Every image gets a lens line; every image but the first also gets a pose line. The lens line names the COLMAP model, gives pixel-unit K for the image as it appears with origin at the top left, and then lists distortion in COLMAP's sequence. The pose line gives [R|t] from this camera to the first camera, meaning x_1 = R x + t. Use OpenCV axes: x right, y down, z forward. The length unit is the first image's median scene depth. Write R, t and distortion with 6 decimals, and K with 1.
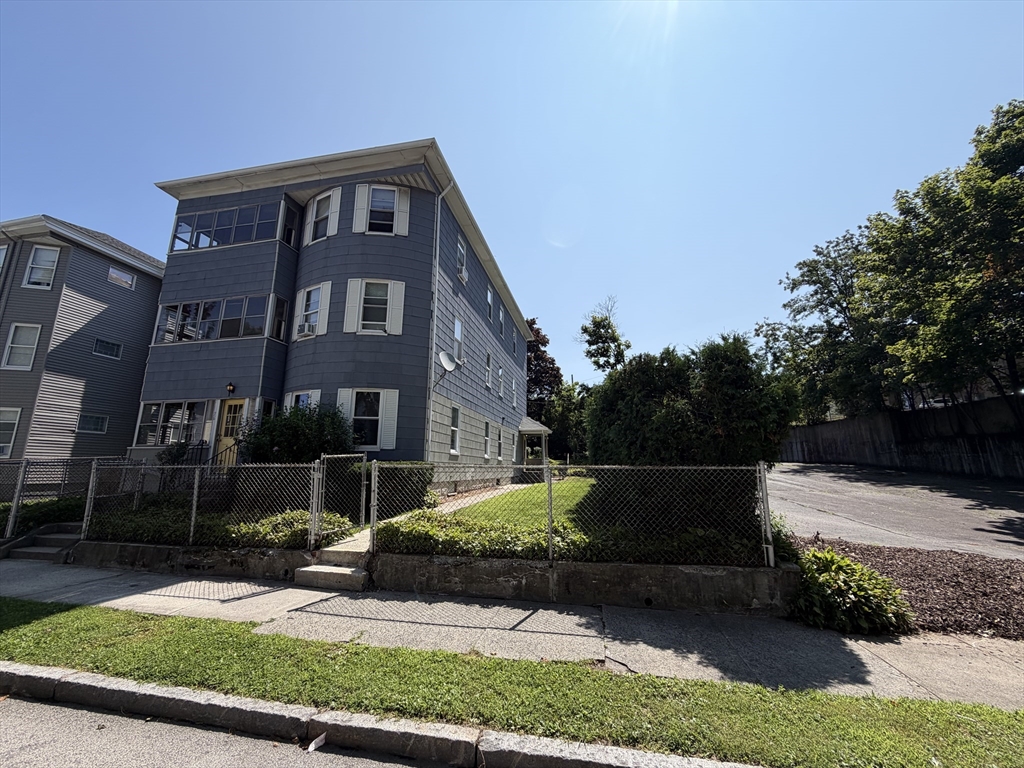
lens RADIAL K [[410.4, 0, 514.1], [0, 410.4, 385.8], [0, 0, 1]] dist [-0.001384, 0.000732]
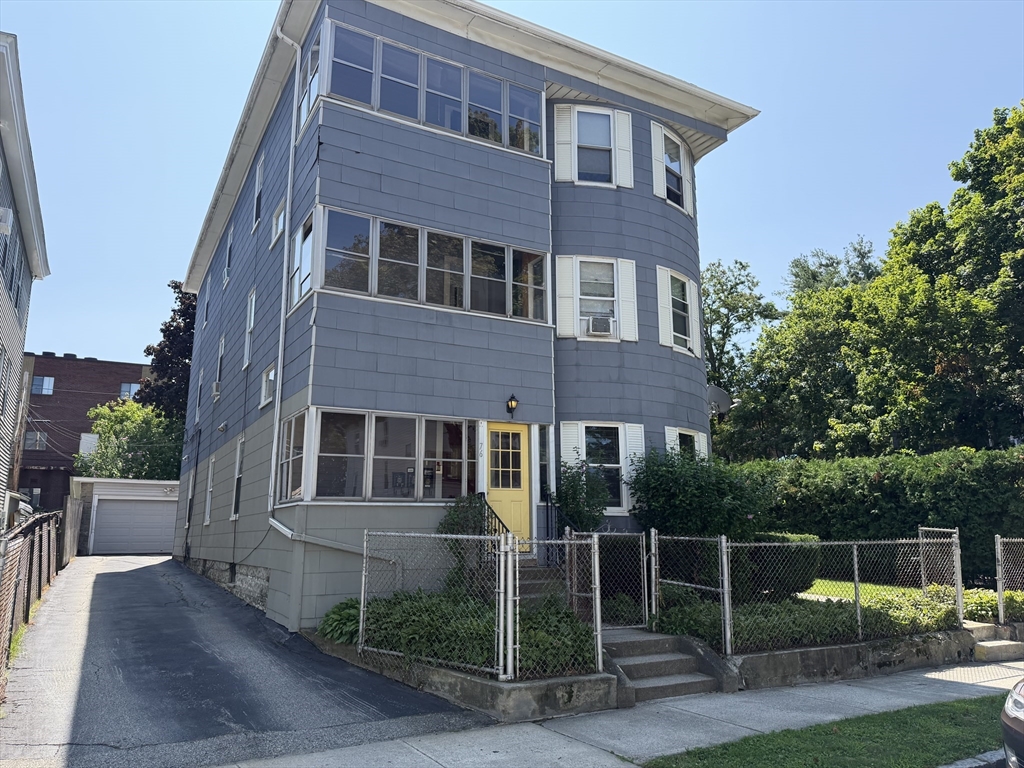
lens RADIAL K [[735.9, 0, 507.7], [0, 735.9, 391.5], [0, 0, 1]] dist [0.017912, -0.007653]
pose [[0.755860, 0.117951, 0.644021, -1.310417], [-0.125417, 0.991508, -0.034397, 0.021673], [-0.642609, -0.054772, 0.764234, 0.204069]]
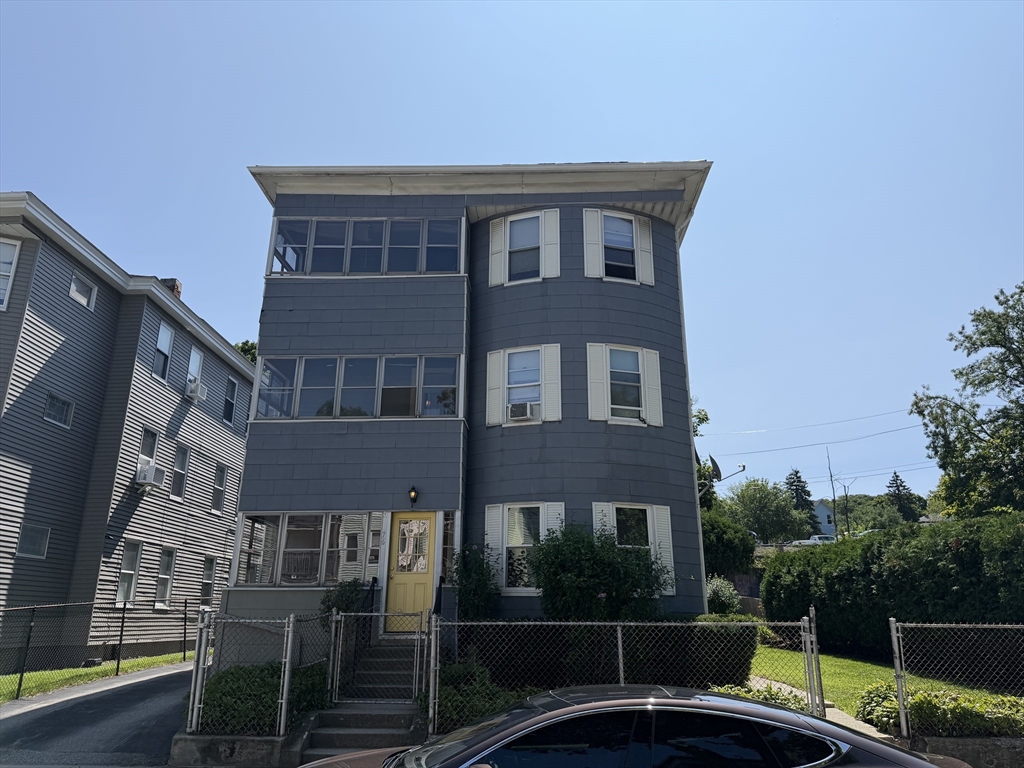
lens RADIAL K [[722.7, 0, 513.4], [0, 722.7, 377.7], [0, 0, 1]] dist [0.041546, -0.036525]
pose [[0.985006, 0.054457, 0.163702, -0.703217], [-0.035583, 0.992601, -0.116090, -0.051129], [-0.168813, 0.108524, 0.979655, -0.179147]]
